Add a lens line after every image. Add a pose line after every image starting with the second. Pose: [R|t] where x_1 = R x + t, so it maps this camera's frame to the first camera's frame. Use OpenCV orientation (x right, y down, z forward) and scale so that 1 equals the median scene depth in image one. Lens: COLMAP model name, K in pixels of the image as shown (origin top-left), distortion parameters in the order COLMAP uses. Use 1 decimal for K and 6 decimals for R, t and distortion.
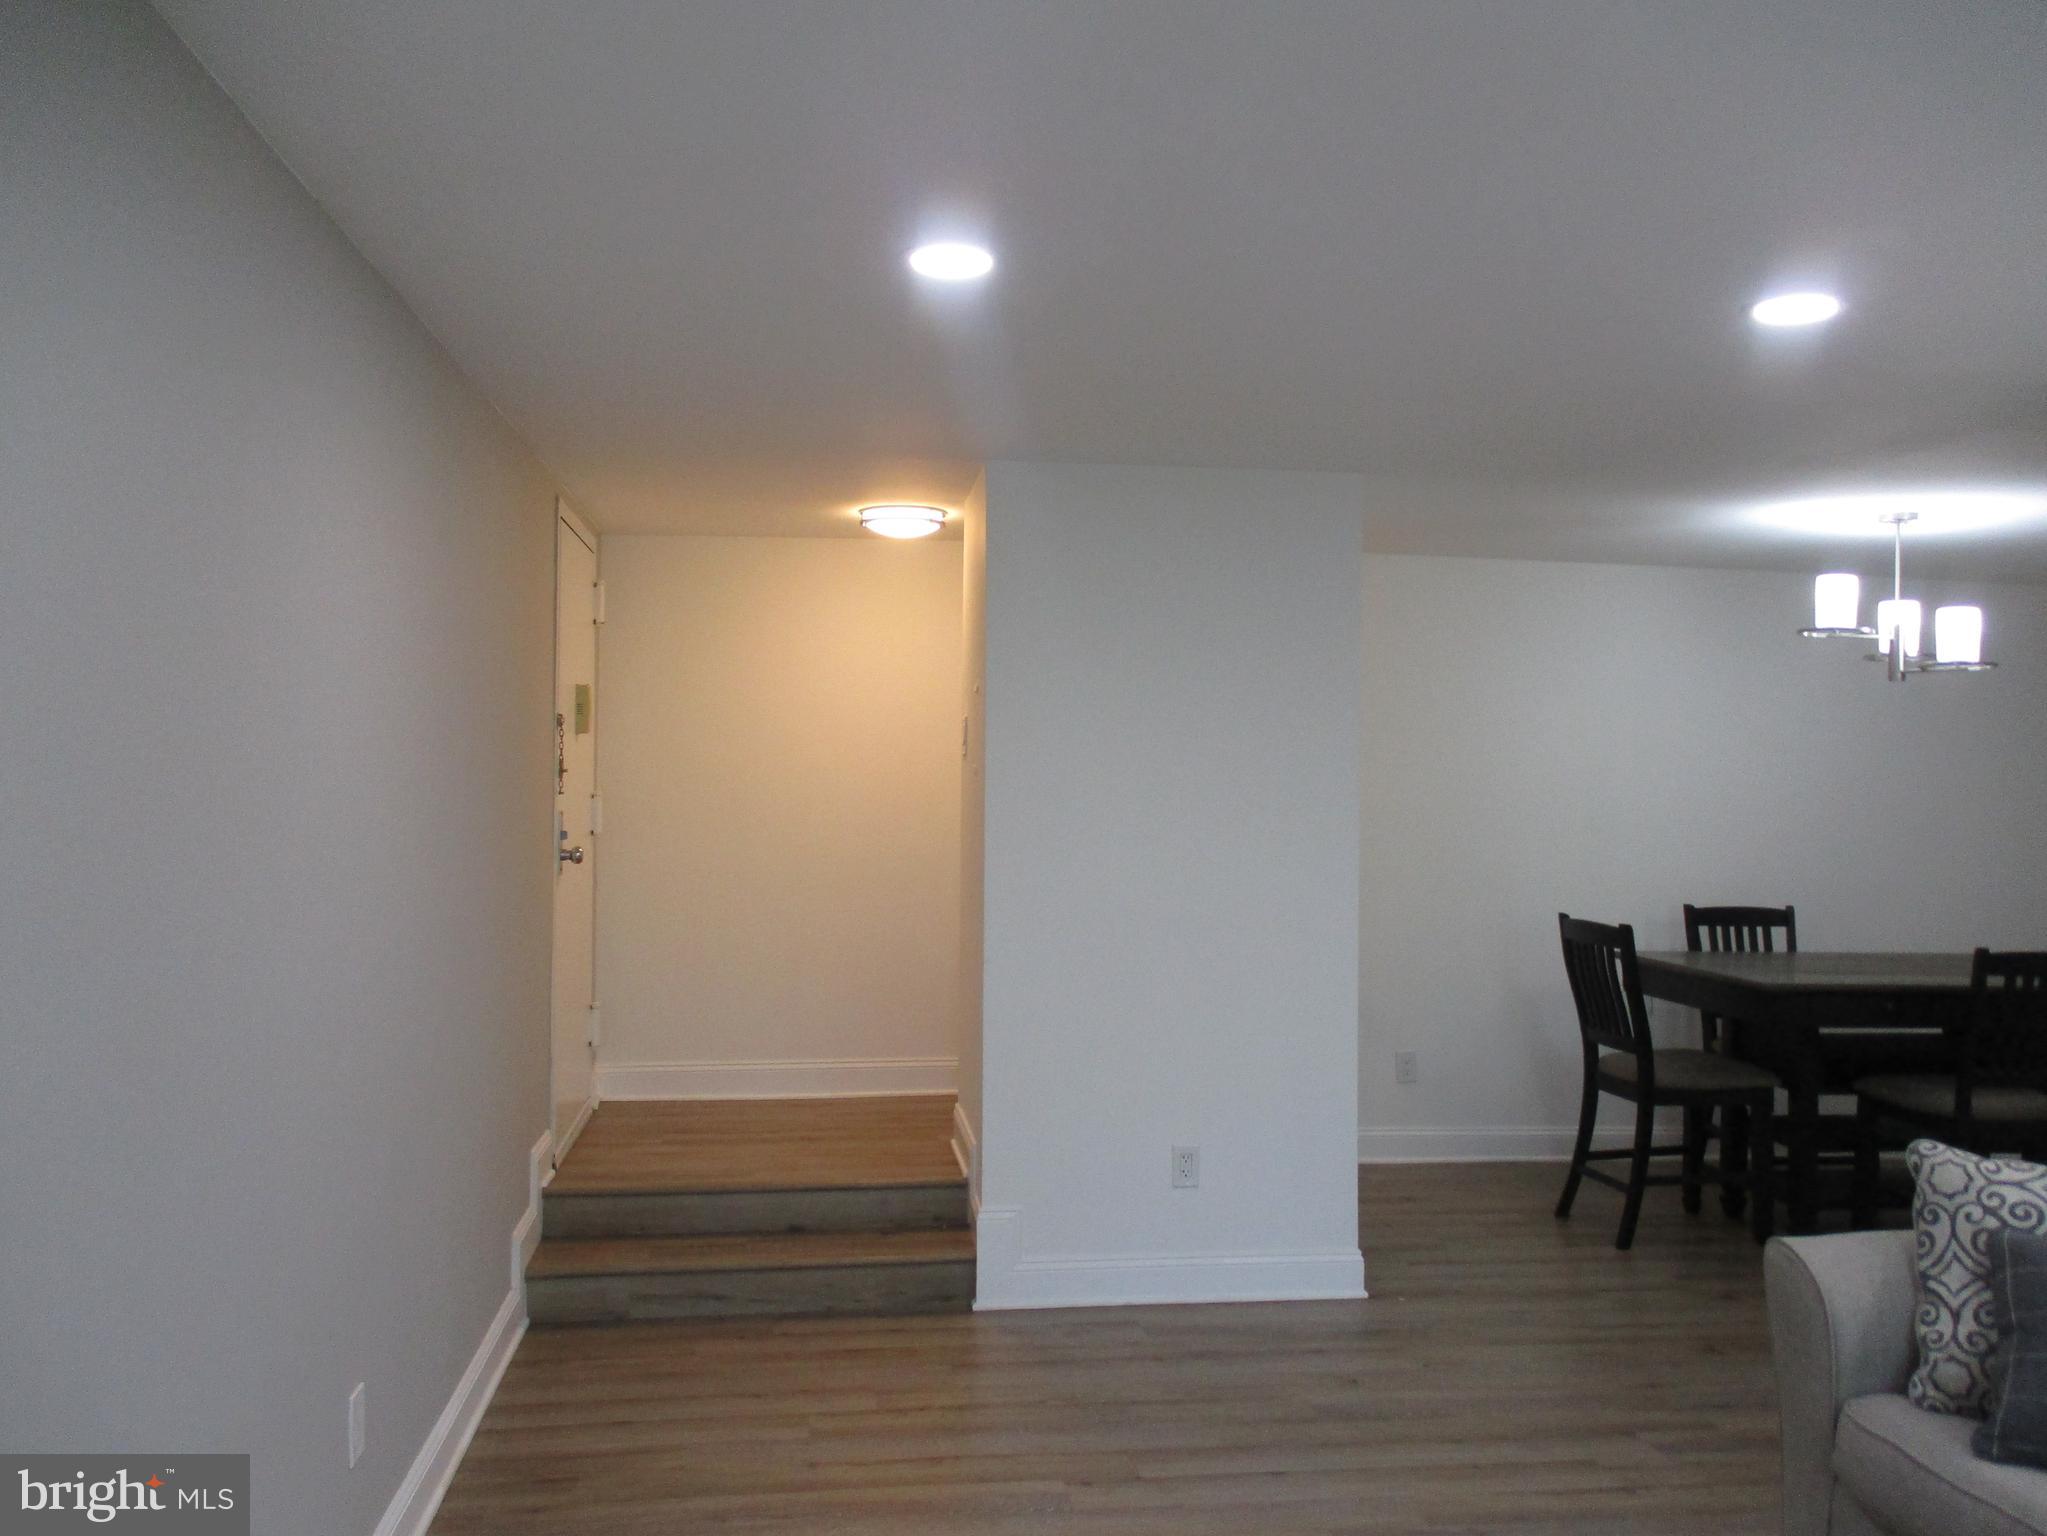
lens RADIAL K [[1725.5, 0, 1023.9], [0, 1725.5, 744.3], [0, 0, 1]] dist [-0.015118, 0.011455]
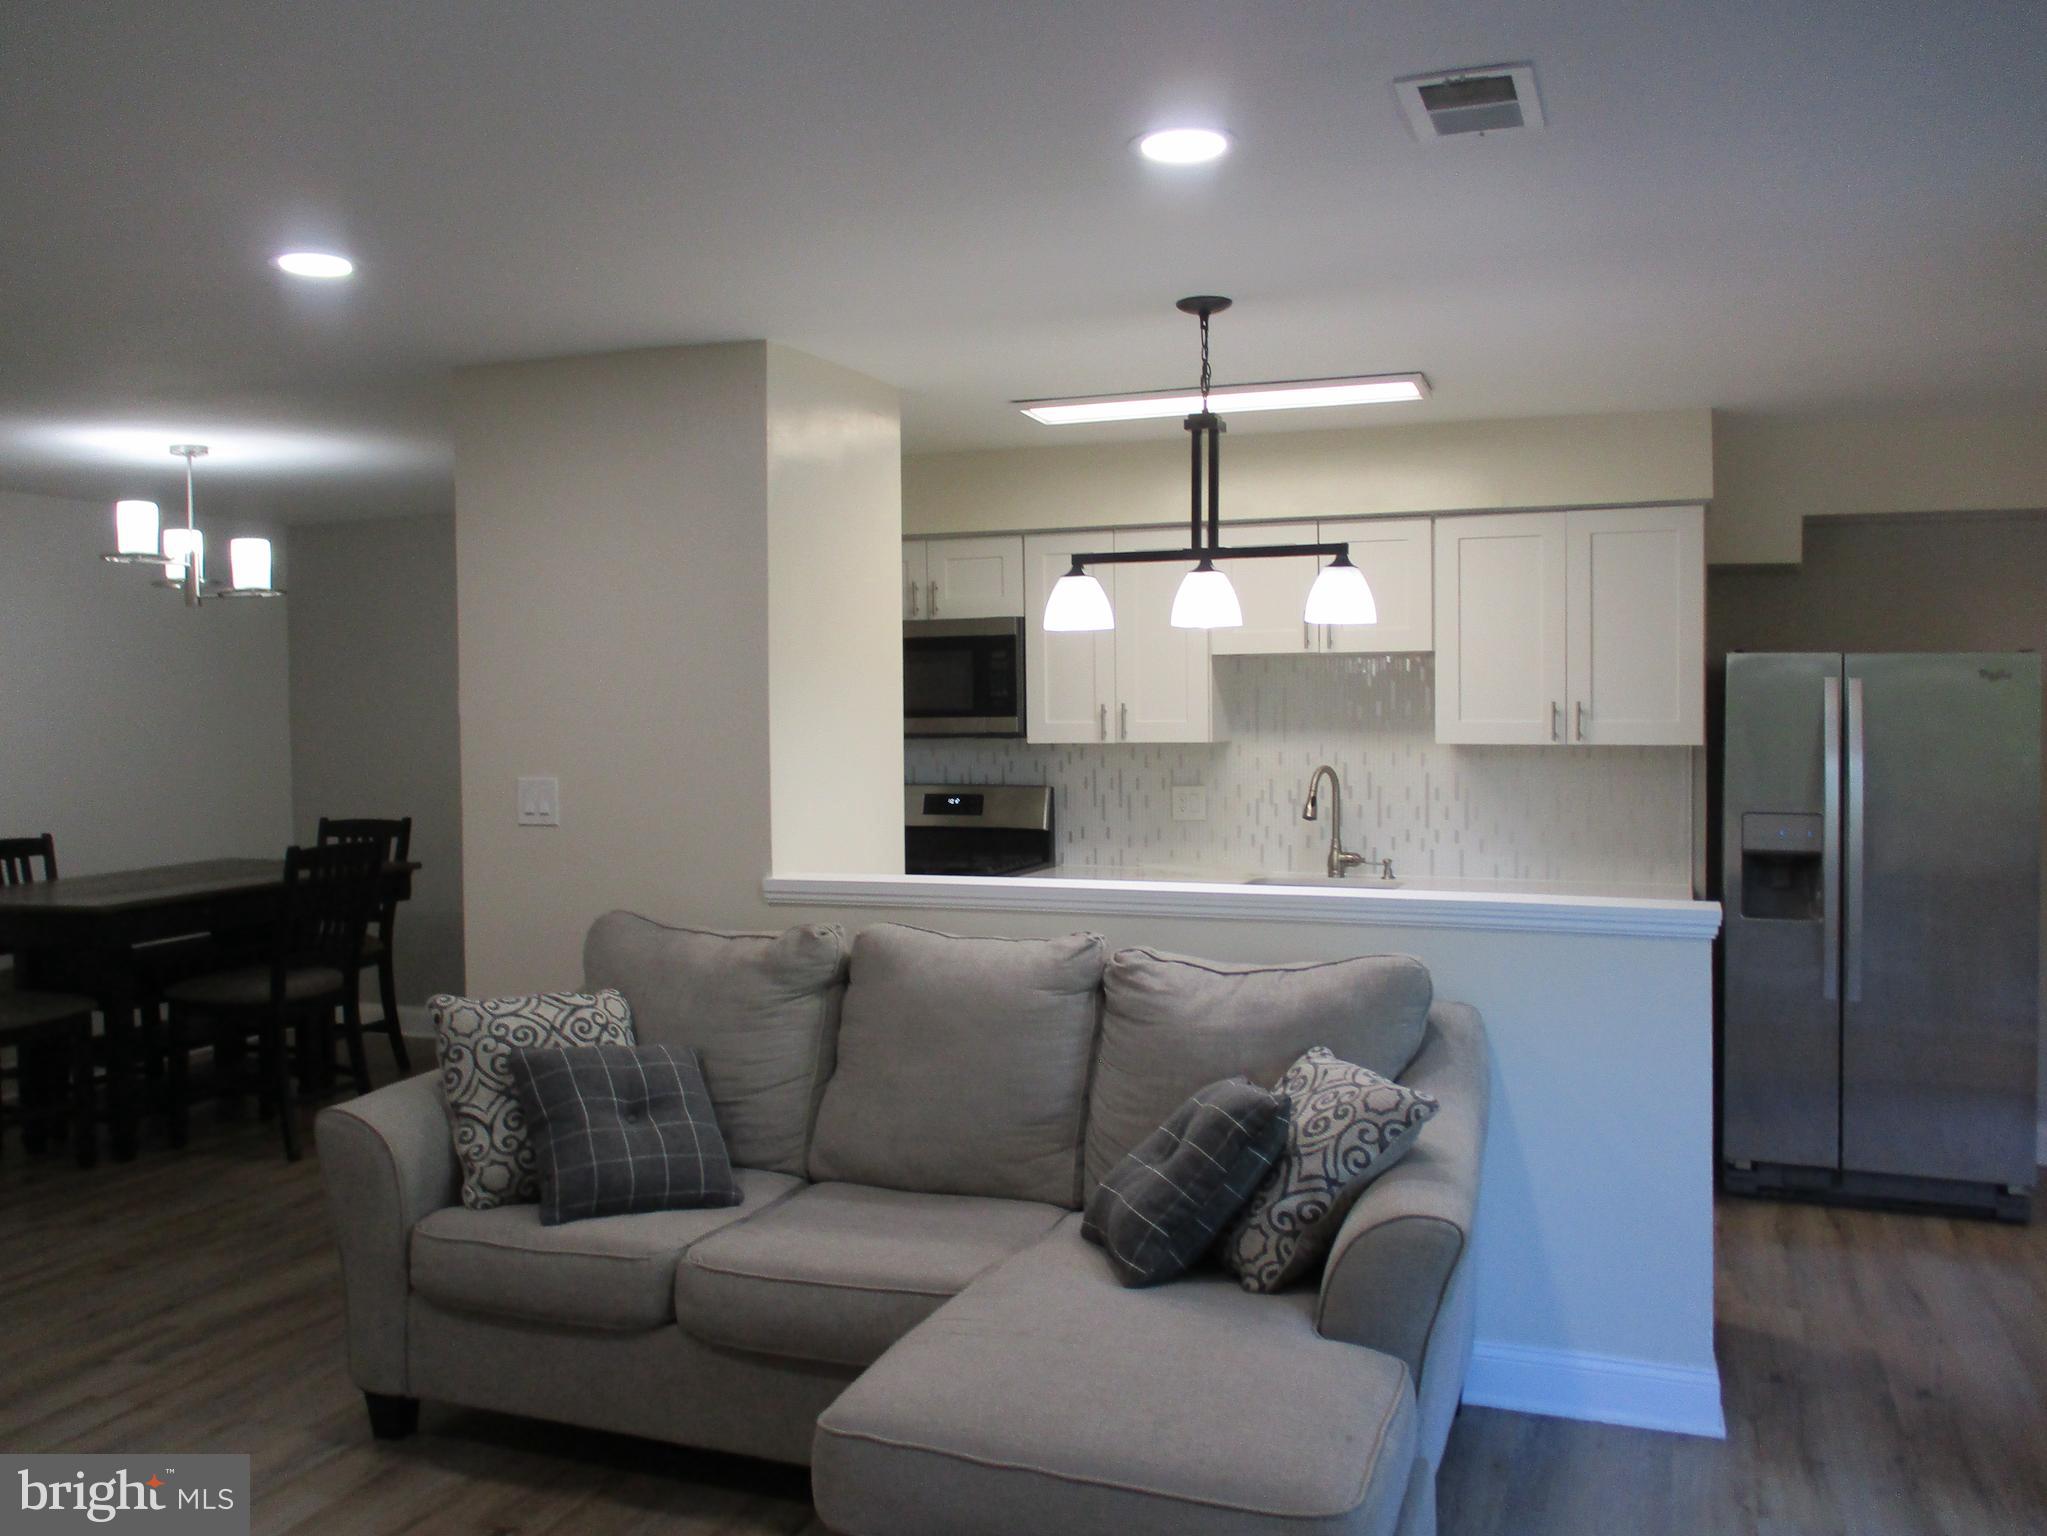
lens RADIAL K [[1725.5, 0, 1023.9], [0, 1725.5, 746.5], [0, 0, 1]] dist [-0.015118, 0.011455]
pose [[0.479195, -0.055218, 0.875970, -0.200683], [0.017585, 0.998423, 0.053317, 0.002266], [-0.877532, -0.010145, 0.479410, 0.051433]]
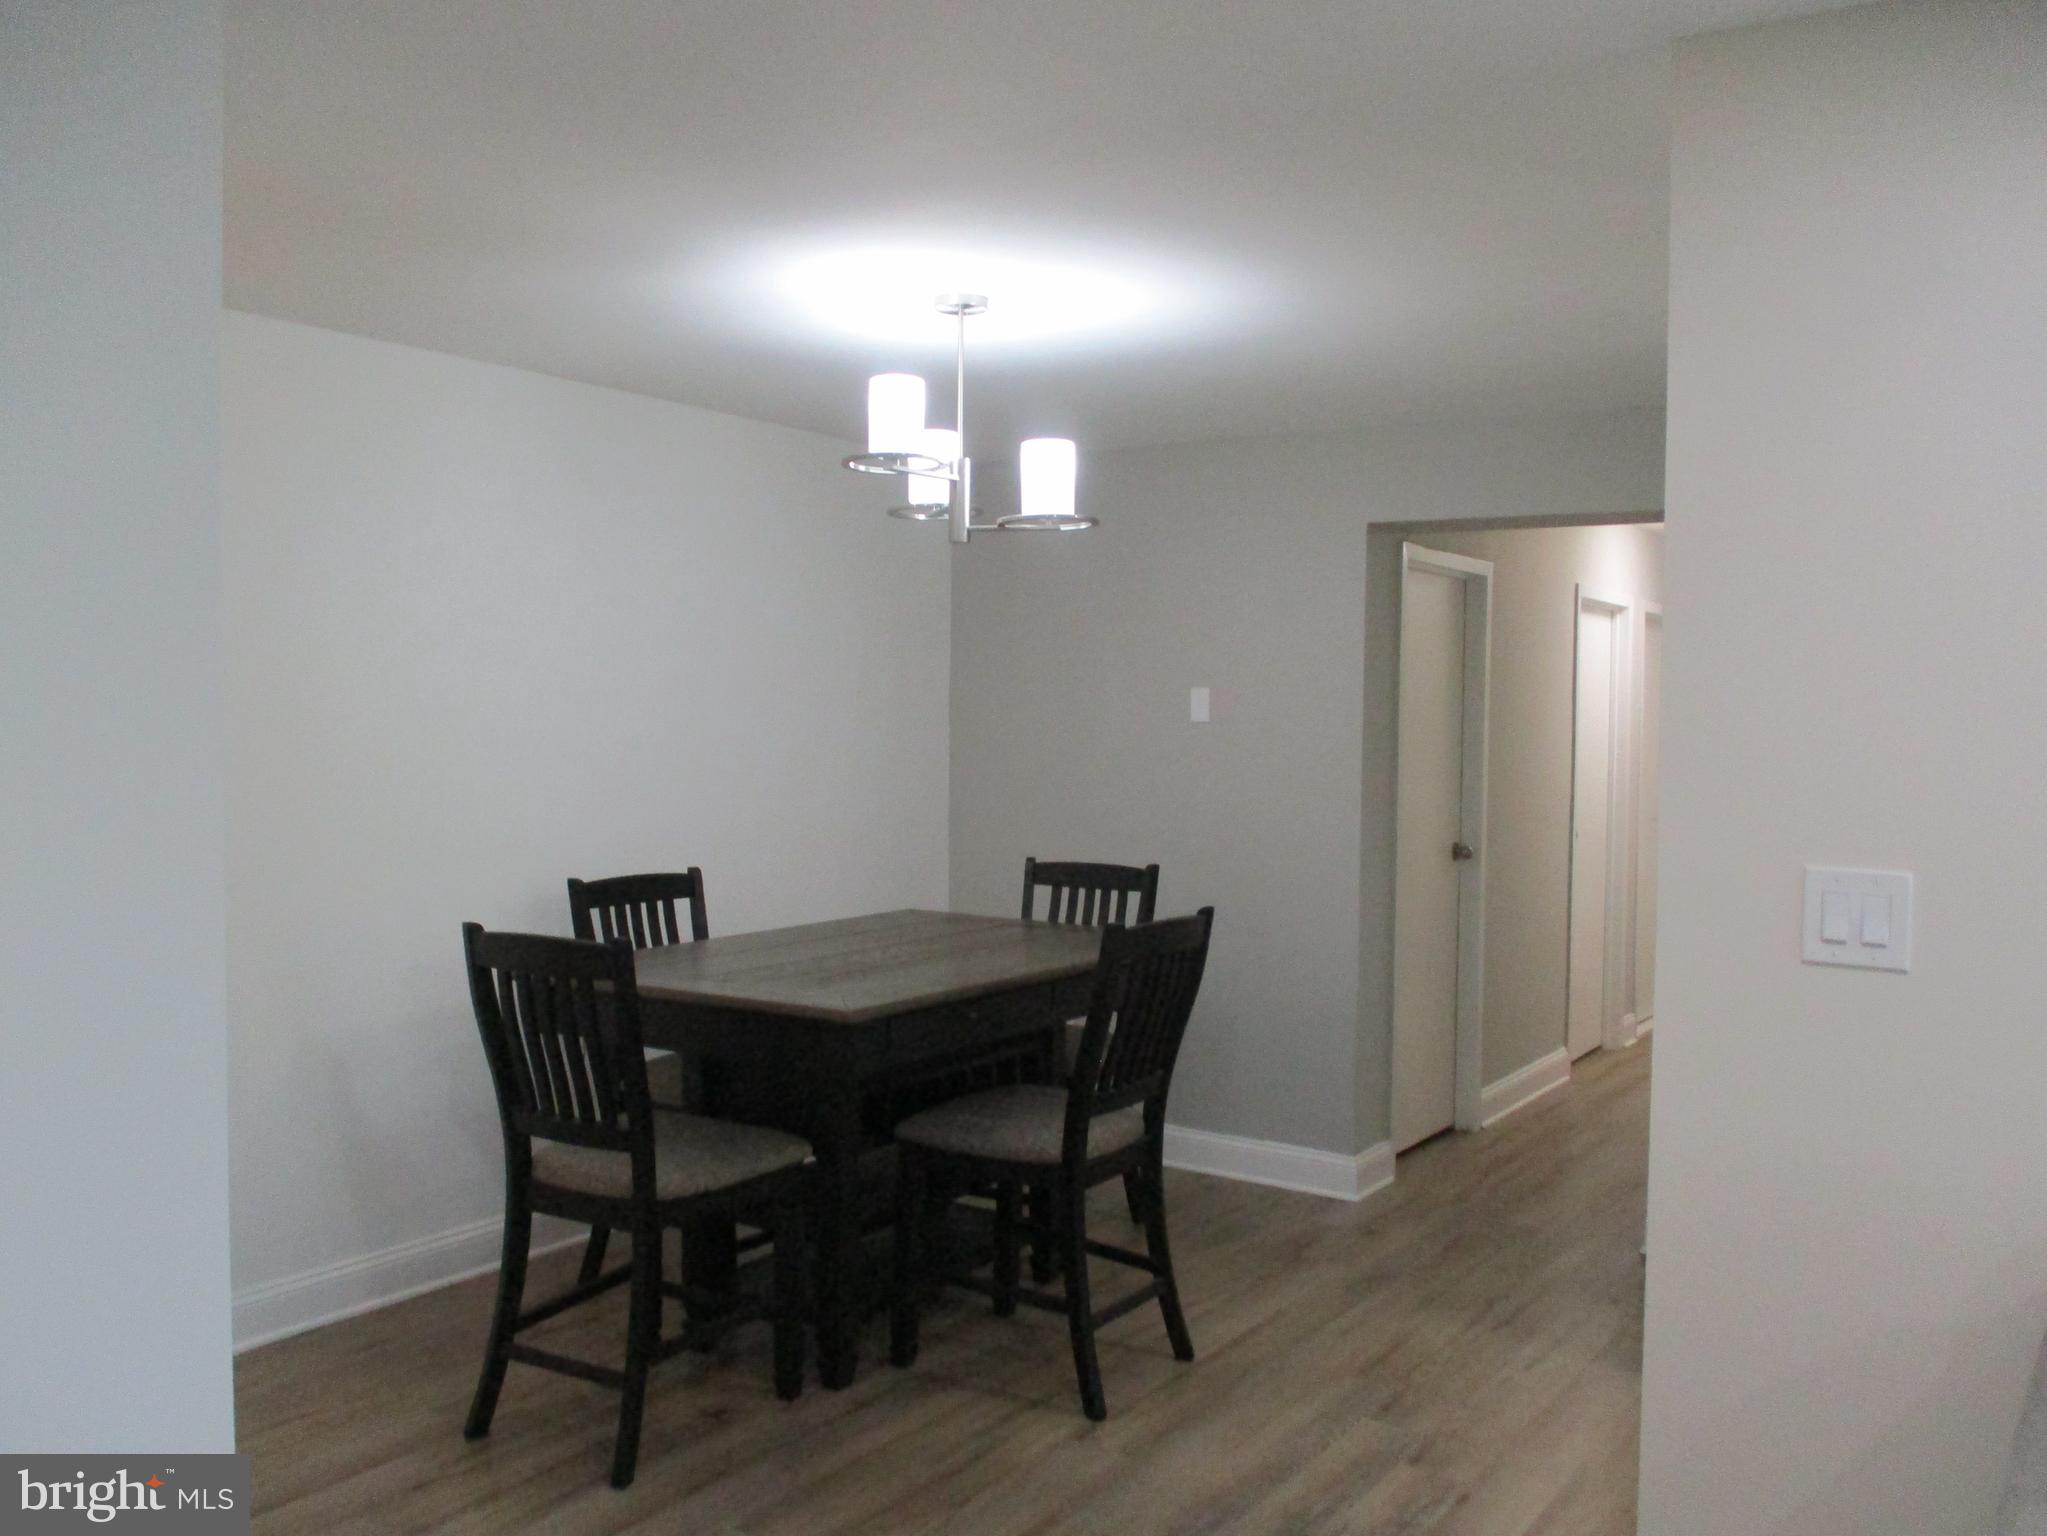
lens RADIAL K [[1725.5, 0, 1014.9], [0, 1725.5, 754.8], [0, 0, 1]] dist [-0.015118, 0.011455]
pose [[0.671679, -0.035302, 0.740001, 0.012437], [-0.004991, 0.998626, 0.052171, 0.013048], [-0.740826, -0.038735, 0.670580, 0.586253]]
